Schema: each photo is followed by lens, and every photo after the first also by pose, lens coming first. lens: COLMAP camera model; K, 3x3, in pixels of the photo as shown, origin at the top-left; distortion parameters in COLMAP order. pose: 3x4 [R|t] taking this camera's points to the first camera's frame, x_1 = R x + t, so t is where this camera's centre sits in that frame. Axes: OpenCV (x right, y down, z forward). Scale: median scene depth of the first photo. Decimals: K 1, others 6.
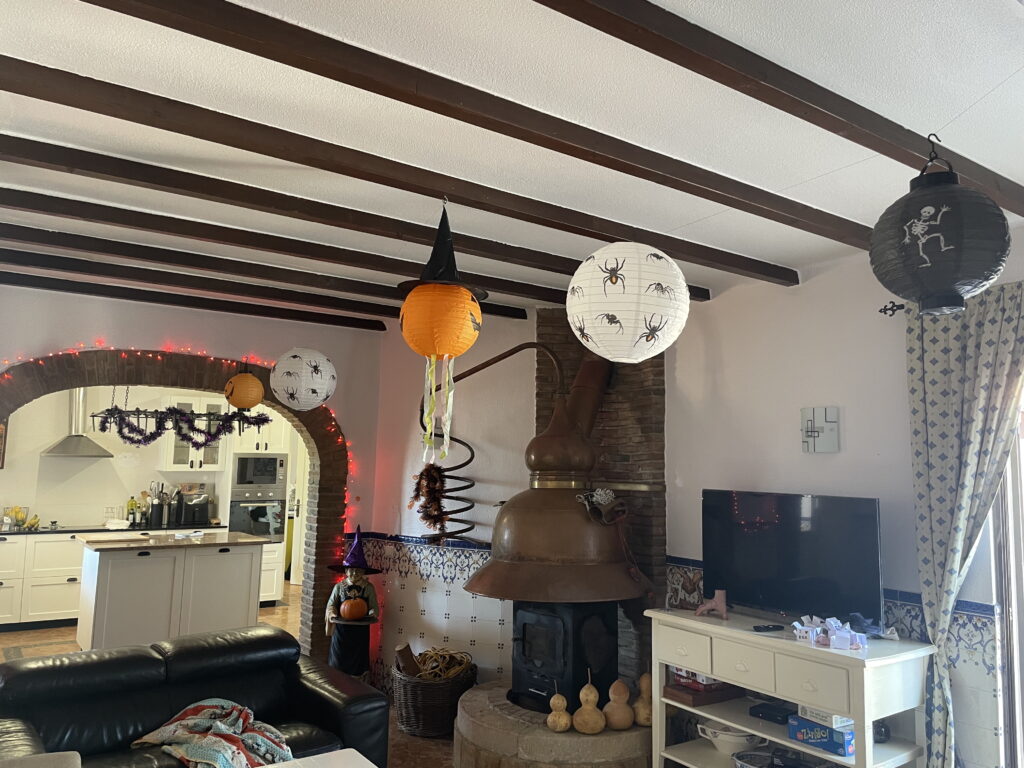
lens RADIAL K [[759.2, 0, 512.0], [0, 759.2, 384.0], [0, 0, 1]] dist [0.065645, -0.001115]
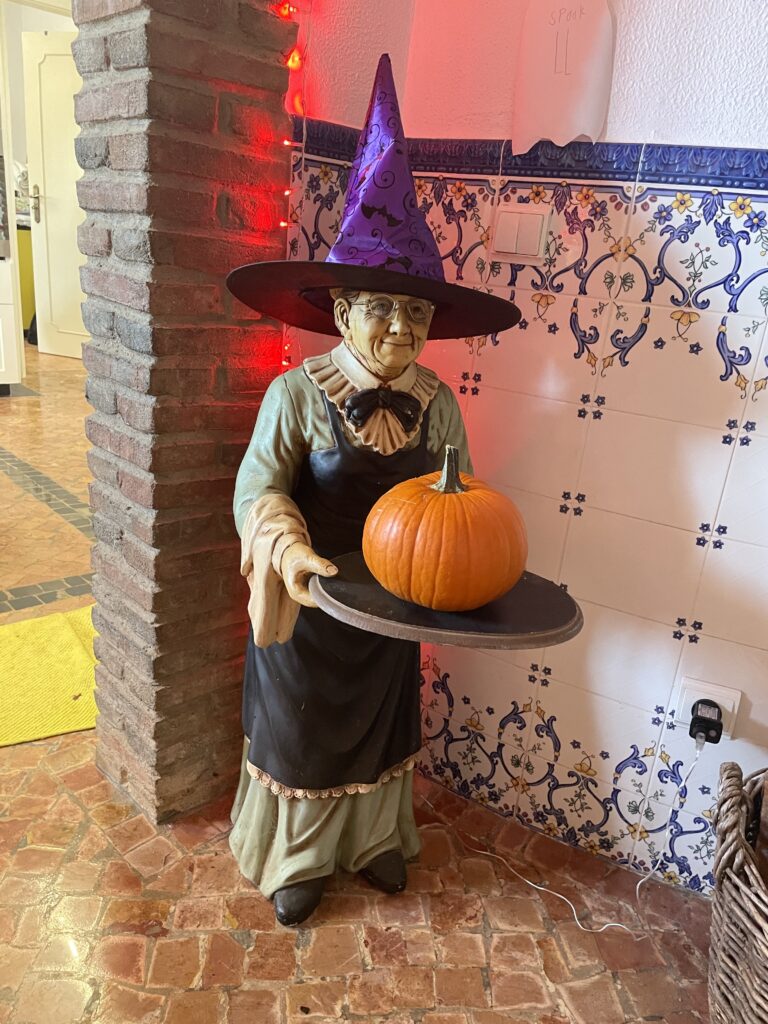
lens RADIAL K [[759.2, 0, 384.0], [0, 759.2, 512.0], [0, 0, 1]] dist [0.065645, -0.001115]
pose [[0.989205, 0.030491, 0.143332, -0.226478], [-0.088750, 0.902979, 0.420419, 0.206941], [-0.116607, -0.428601, 0.895937, 0.801528]]
